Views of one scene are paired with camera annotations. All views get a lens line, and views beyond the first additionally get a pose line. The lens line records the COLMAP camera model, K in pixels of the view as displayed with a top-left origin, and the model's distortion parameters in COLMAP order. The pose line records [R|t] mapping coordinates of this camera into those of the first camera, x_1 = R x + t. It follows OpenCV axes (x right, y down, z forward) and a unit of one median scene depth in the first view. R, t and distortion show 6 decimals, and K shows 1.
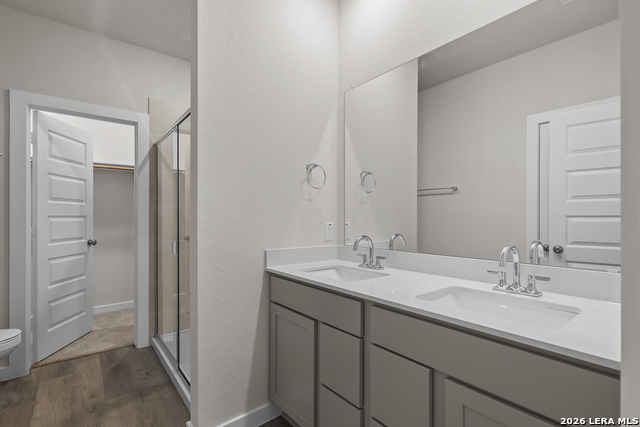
lens RADIAL K [[307.5, 0, 322.1], [0, 307.5, 216.6], [0, 0, 1]] dist [0.001649, 0.000464]
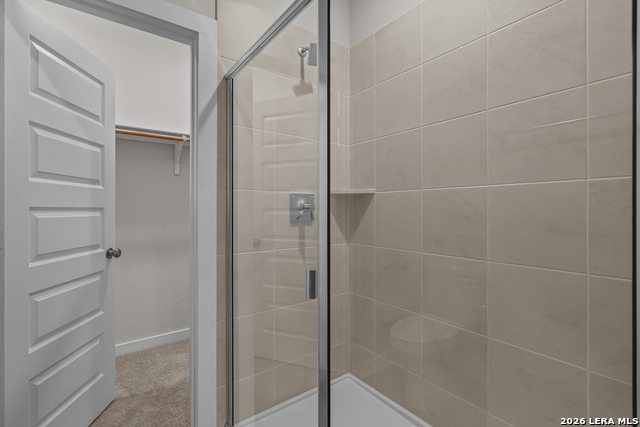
lens RADIAL K [[297.8, 0, 316.7], [0, 297.8, 211.3], [0, 0, 1]] dist [-0.002993, 0.000101]
pose [[0.999188, 0.006163, -0.039827, -0.339448], [-0.005903, 0.999961, 0.006641, -0.002189], [0.039867, -0.006401, 0.999185, 0.450758]]
